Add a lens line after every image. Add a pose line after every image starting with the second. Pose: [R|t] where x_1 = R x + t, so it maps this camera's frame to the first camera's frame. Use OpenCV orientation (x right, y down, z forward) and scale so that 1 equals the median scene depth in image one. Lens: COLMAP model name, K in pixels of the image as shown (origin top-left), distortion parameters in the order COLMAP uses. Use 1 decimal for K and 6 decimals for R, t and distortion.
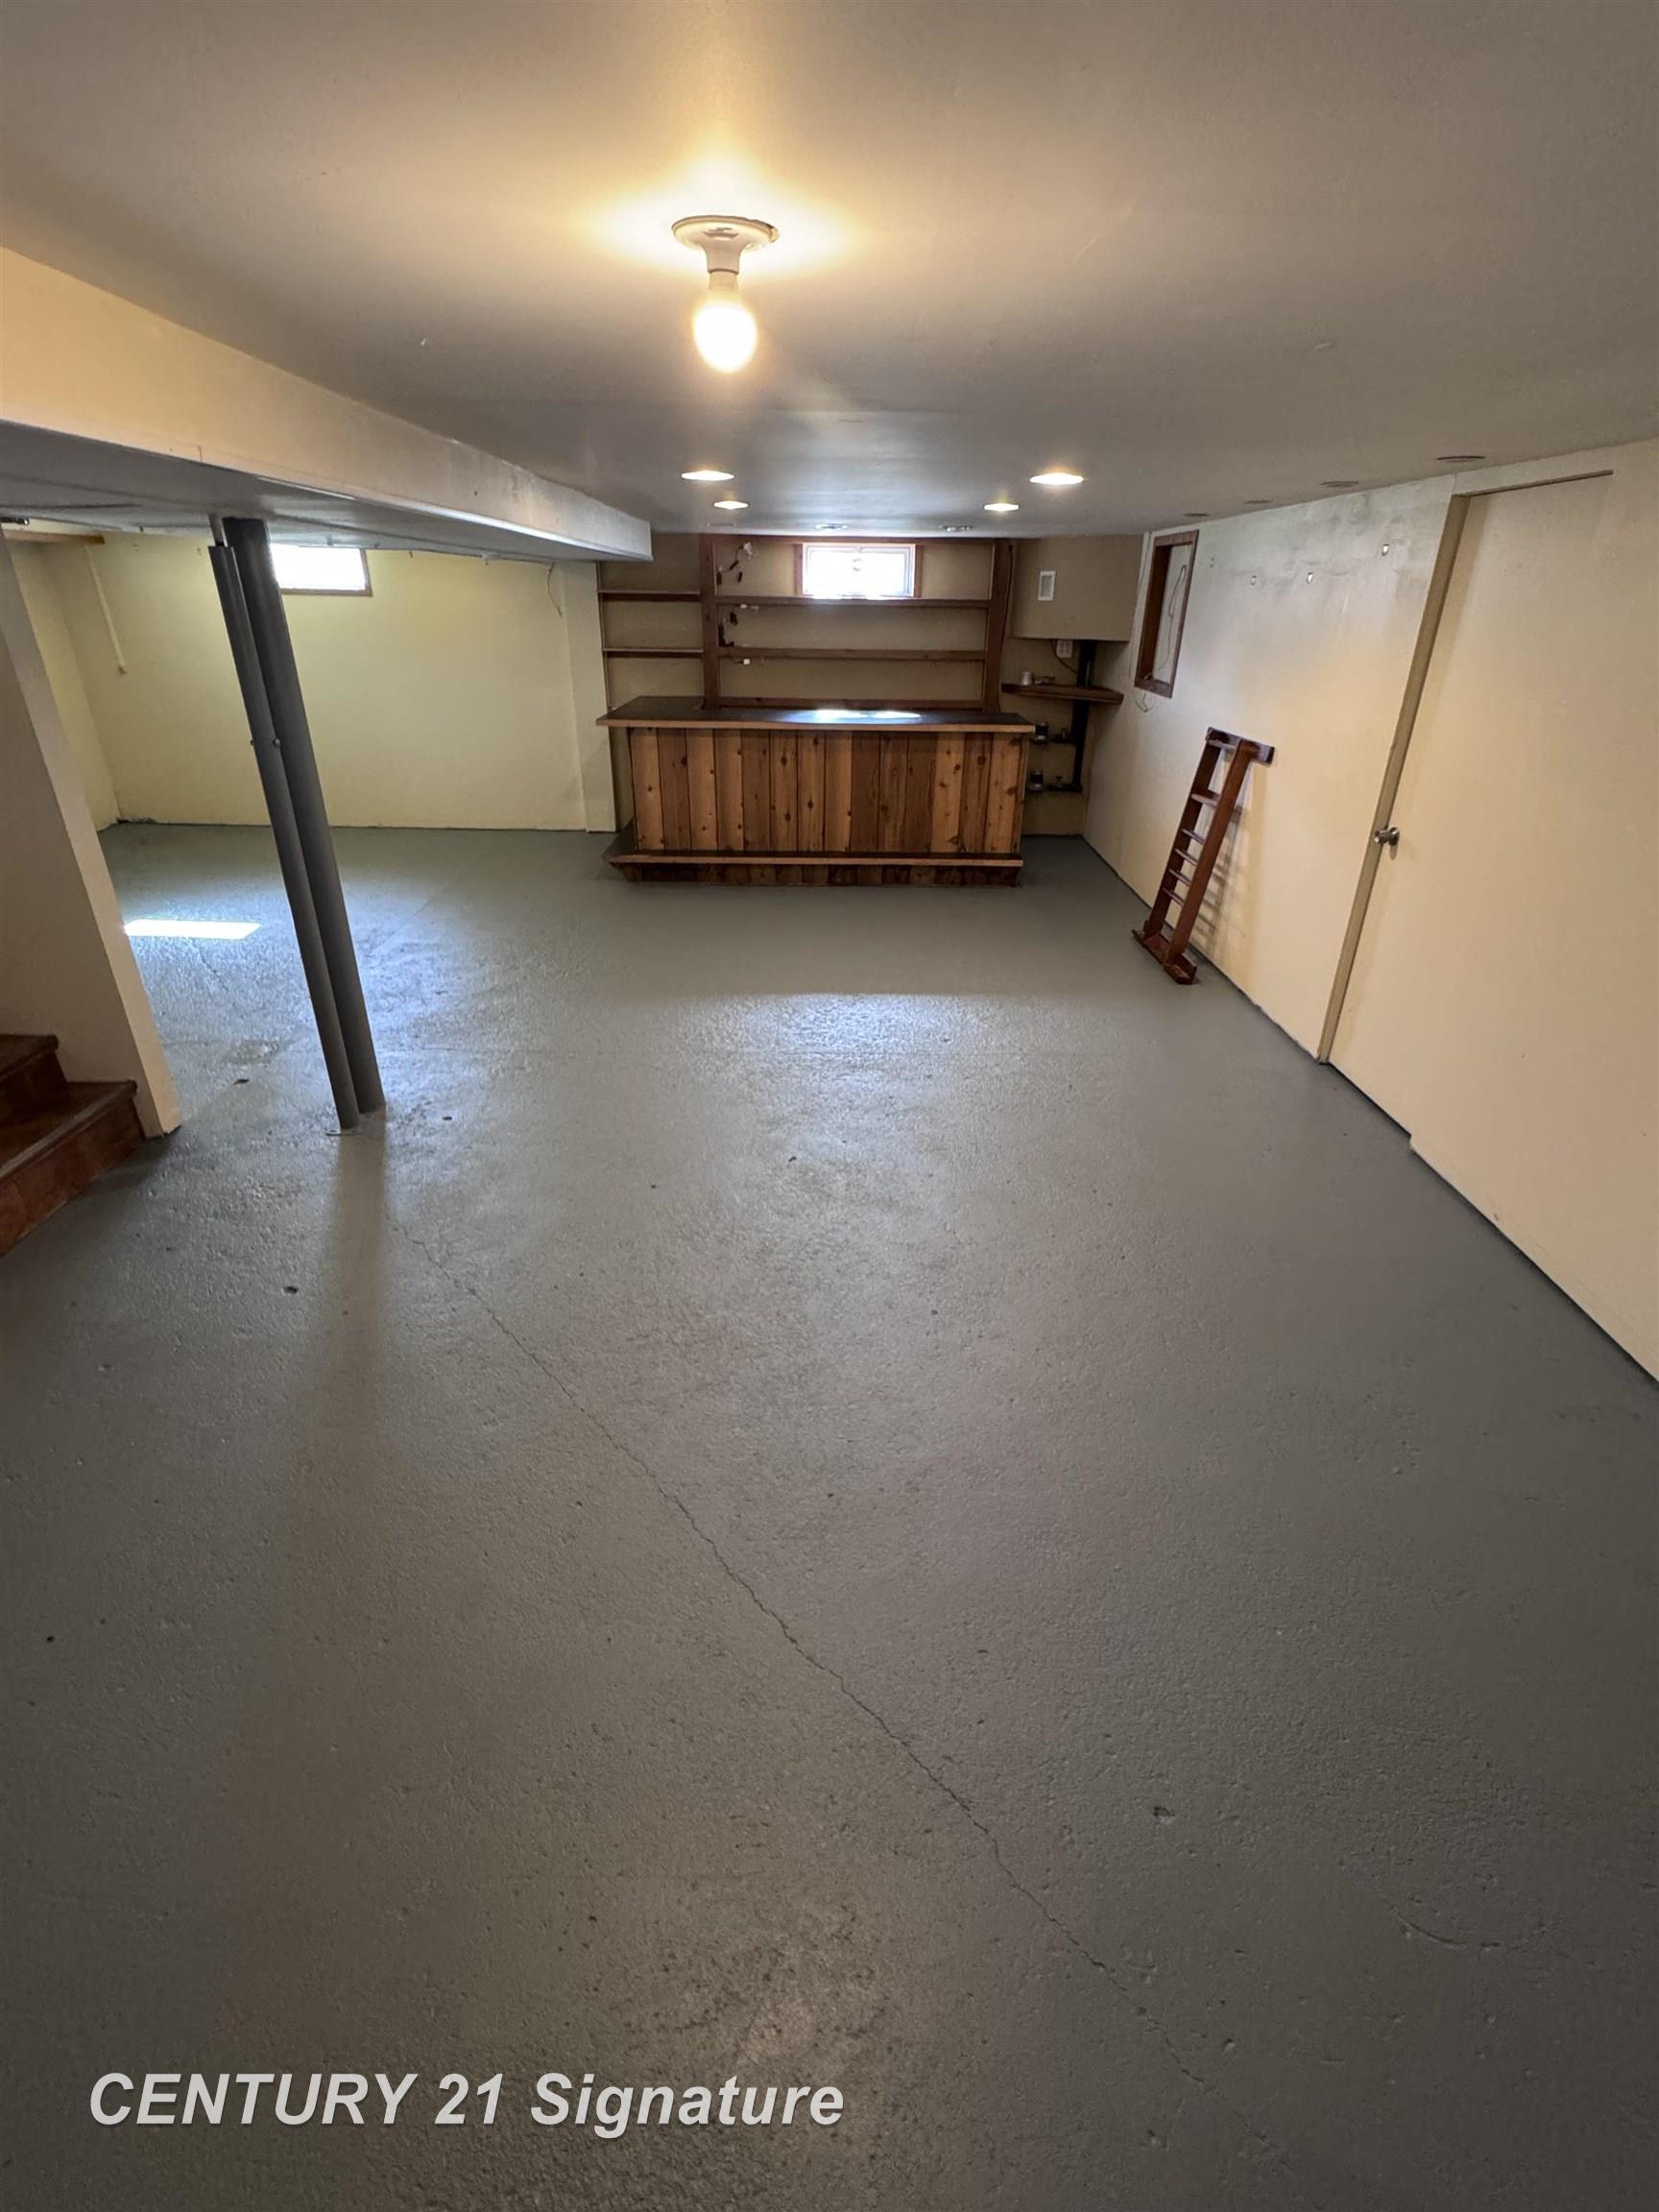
lens RADIAL K [[1016.4, 0, 835.0], [0, 1016.4, 1107.3], [0, 0, 1]] dist [-0.002057, -0.001146]
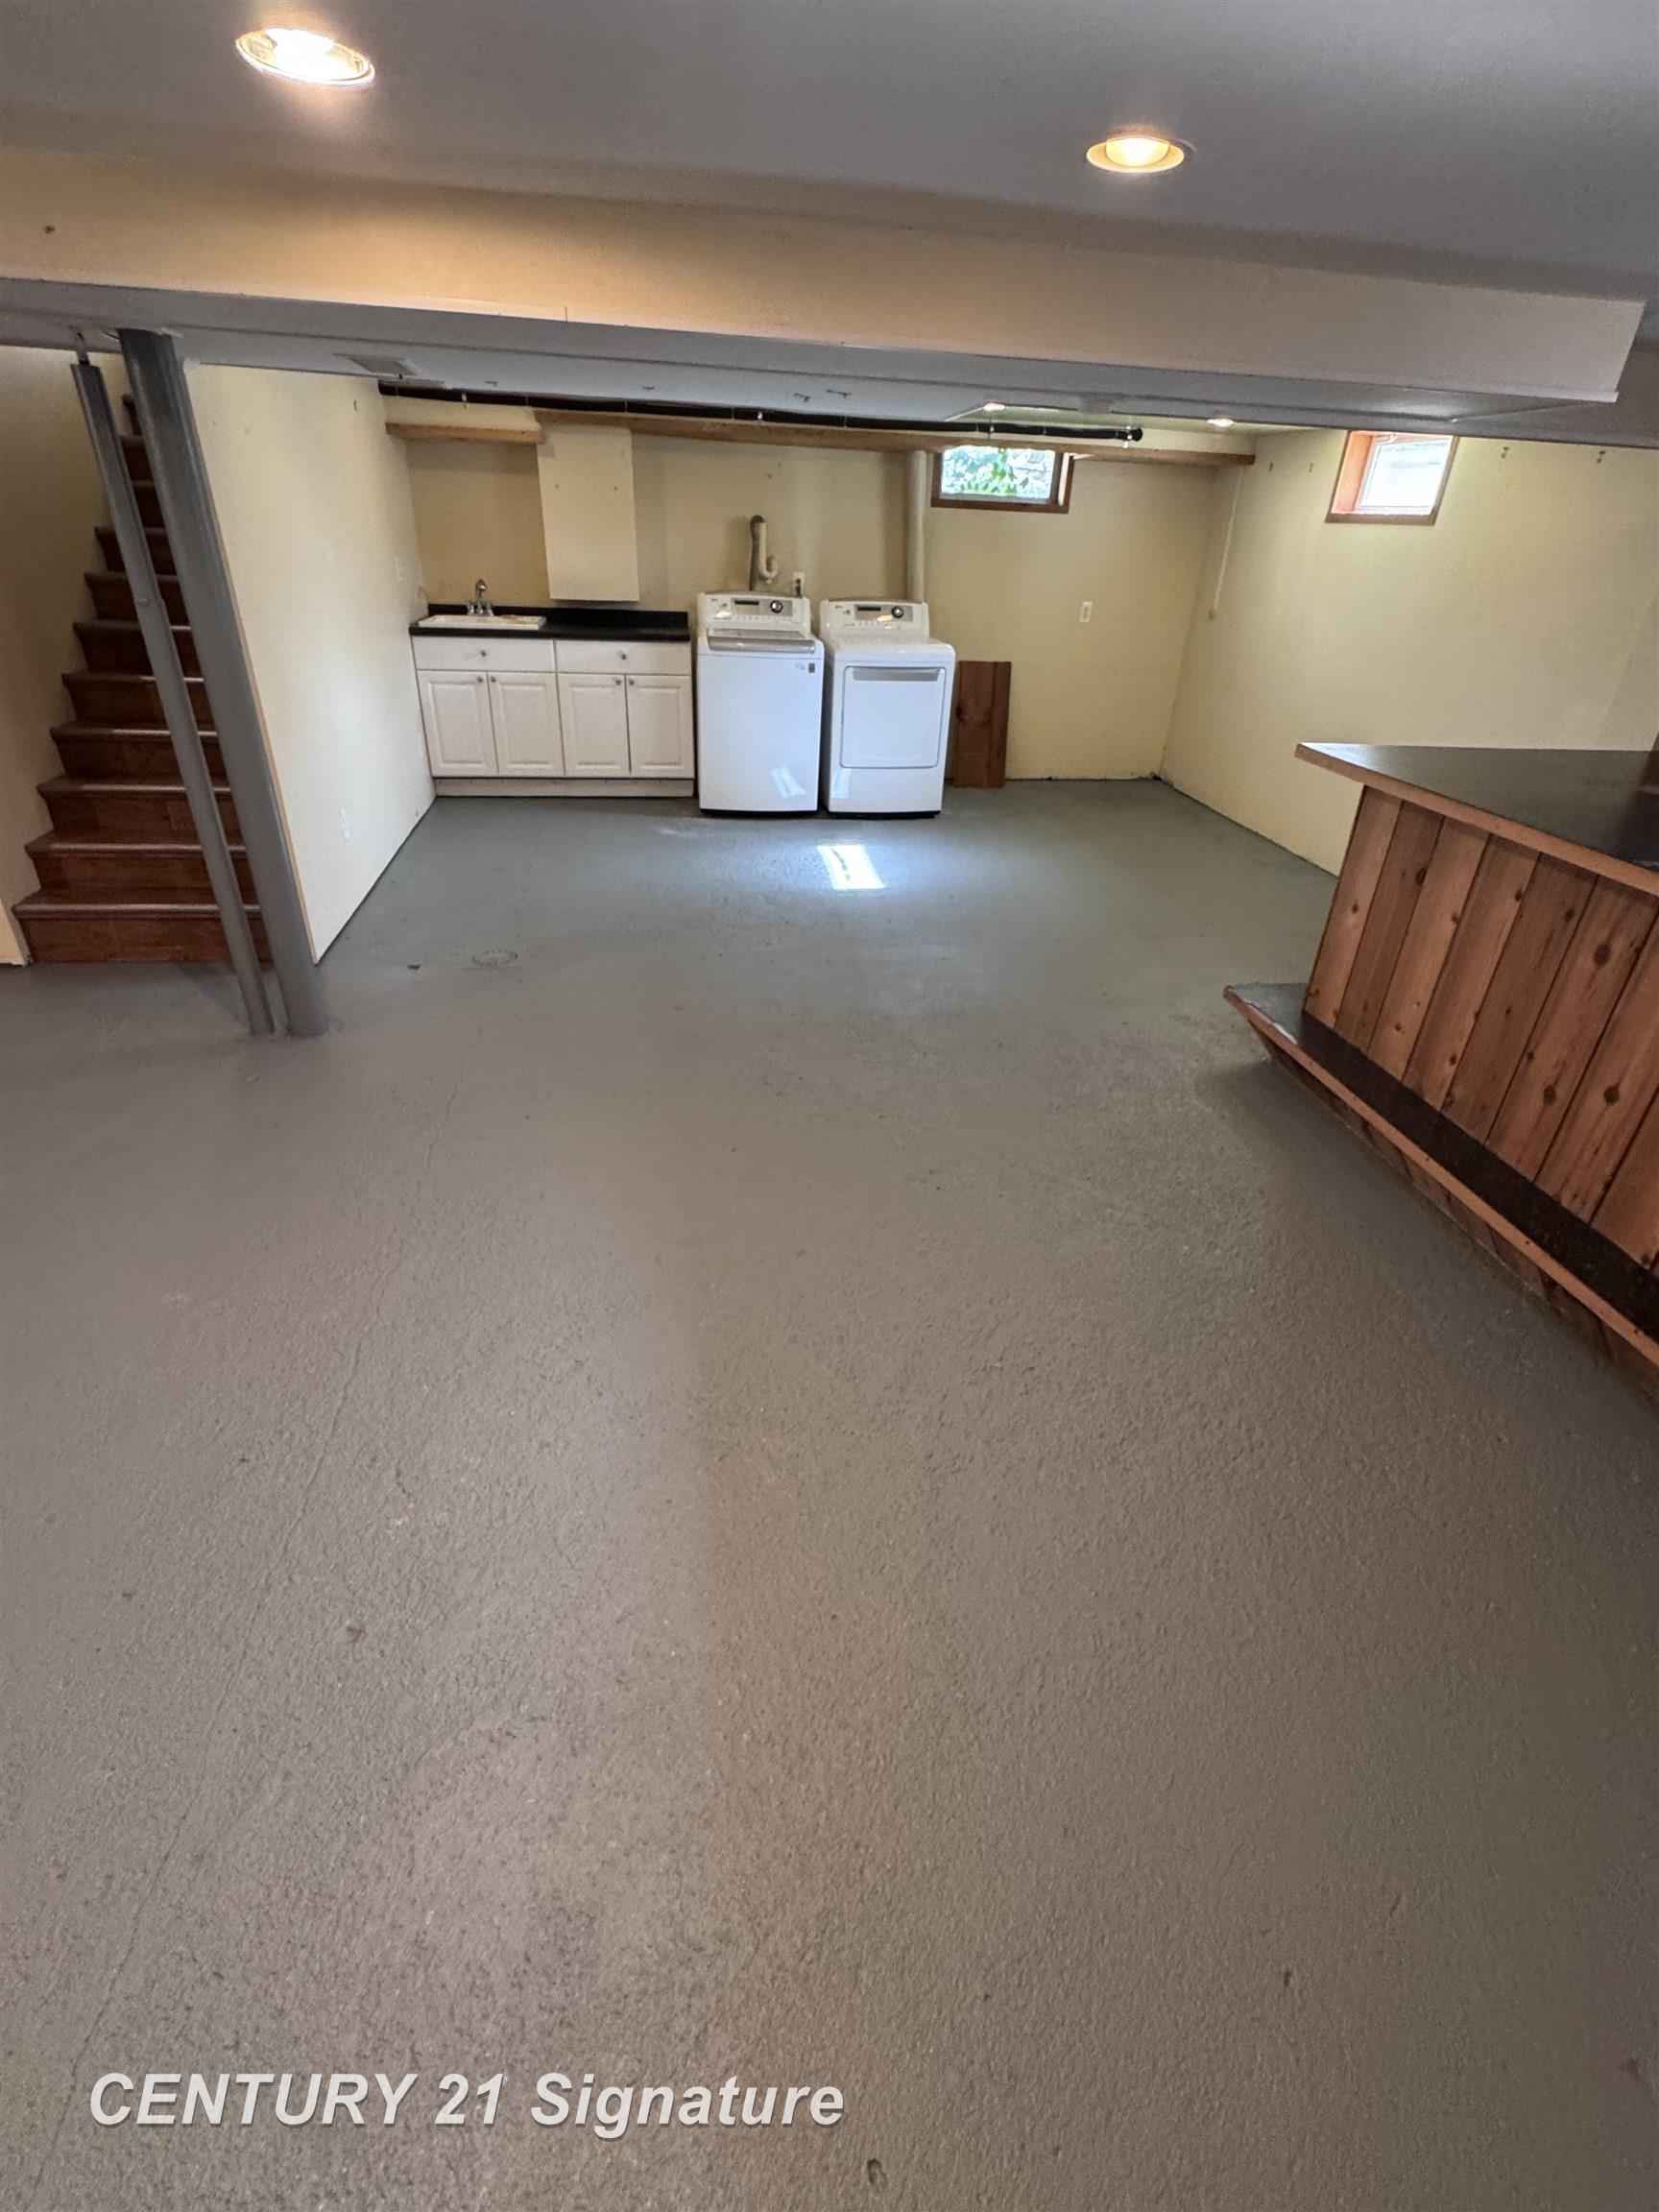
lens RADIAL K [[1016.4, 0, 831.0], [0, 1016.4, 1105.3], [0, 0, 1]] dist [-0.002057, -0.001146]
pose [[0.144804, 0.483130, -0.863491, 0.240358], [-0.479735, 0.797534, 0.365778, -0.295162], [0.865382, 0.361281, 0.347260, 0.652016]]
